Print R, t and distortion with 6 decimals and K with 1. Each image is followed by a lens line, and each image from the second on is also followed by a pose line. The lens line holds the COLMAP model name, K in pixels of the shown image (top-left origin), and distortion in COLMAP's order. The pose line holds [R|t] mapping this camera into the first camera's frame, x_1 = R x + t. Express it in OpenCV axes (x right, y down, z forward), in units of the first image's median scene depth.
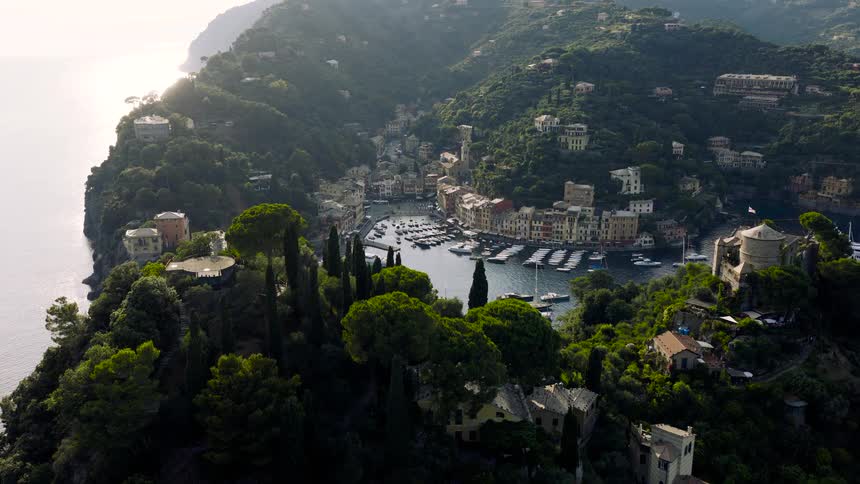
lens RADIAL K [[739.7, 0, 430.4], [0, 739.7, 243.4], [0, 0, 1]] dist [-0.021409, 0.046081]
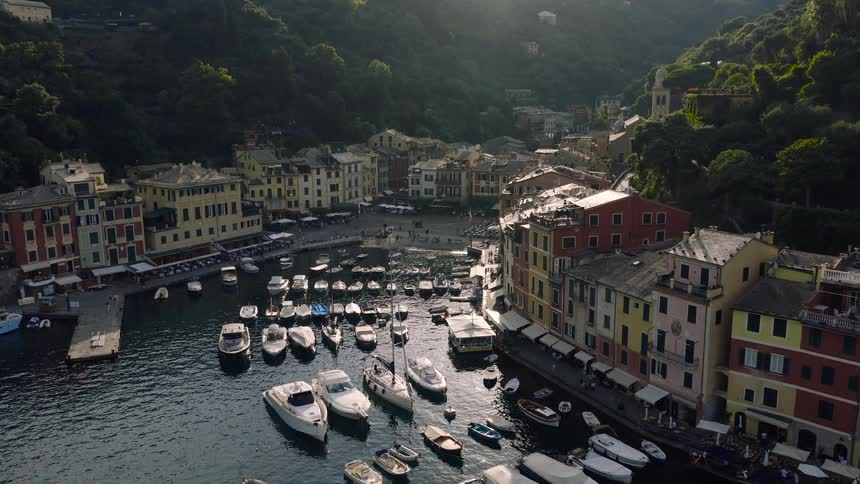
lens RADIAL K [[739.7, 0, 428.3], [0, 739.7, 240.8], [0, 0, 1]] dist [-0.021409, 0.046081]
pose [[0.890359, 0.091229, -0.446024, 0.134793], [-0.123523, 0.991374, -0.043804, -0.027530], [0.438181, 0.094095, 0.893949, 0.737004]]
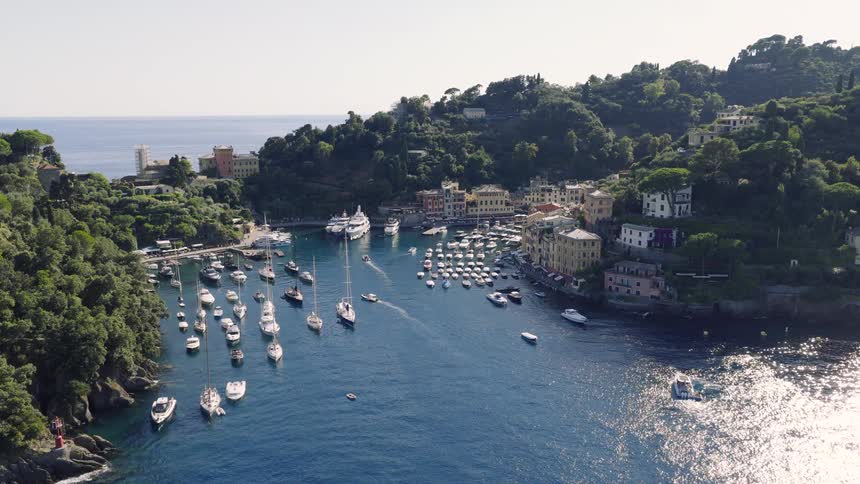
lens RADIAL K [[739.7, 0, 426.6], [0, 739.7, 240.5], [0, 0, 1]] dist [-0.021409, 0.046081]
pose [[0.388644, 0.165446, -0.906412, 0.691331], [-0.247951, 0.966237, 0.070051, -0.041637], [0.887398, 0.197521, 0.416545, 0.549588]]
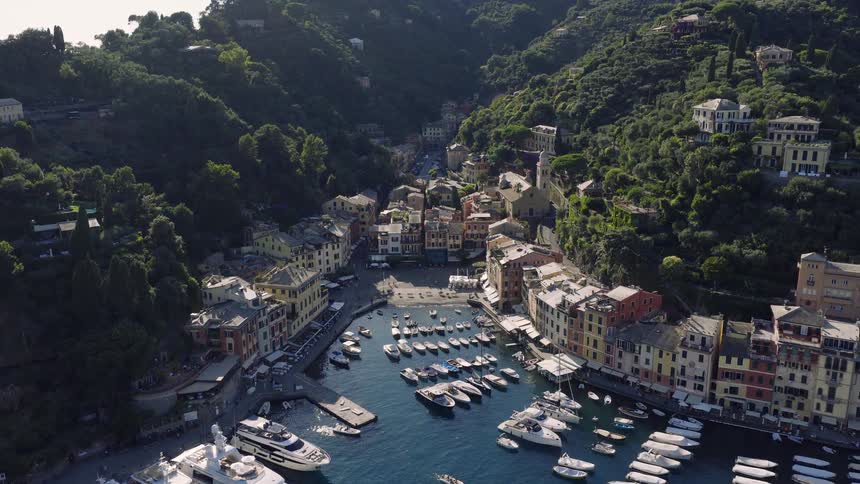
lens RADIAL K [[739.7, 0, 431.1], [0, 739.7, 243.4], [0, 0, 1]] dist [-0.021409, 0.046081]
pose [[0.995324, 0.026400, -0.092916, 0.019710], [-0.028302, 0.999415, -0.019210, -0.070056], [0.092355, 0.021750, 0.995489, 0.542006]]
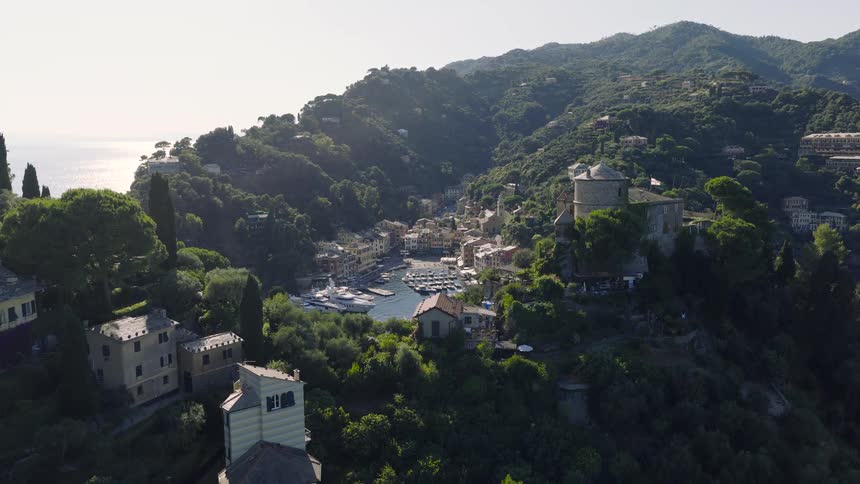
lens RADIAL K [[739.7, 0, 428.5], [0, 739.7, 243.8], [0, 0, 1]] dist [-0.021409, 0.046081]
pose [[0.984698, 0.025017, -0.172467, 0.140092], [-0.047185, 0.990951, -0.125660, 0.052512], [0.167763, 0.131875, 0.976967, 0.090705]]
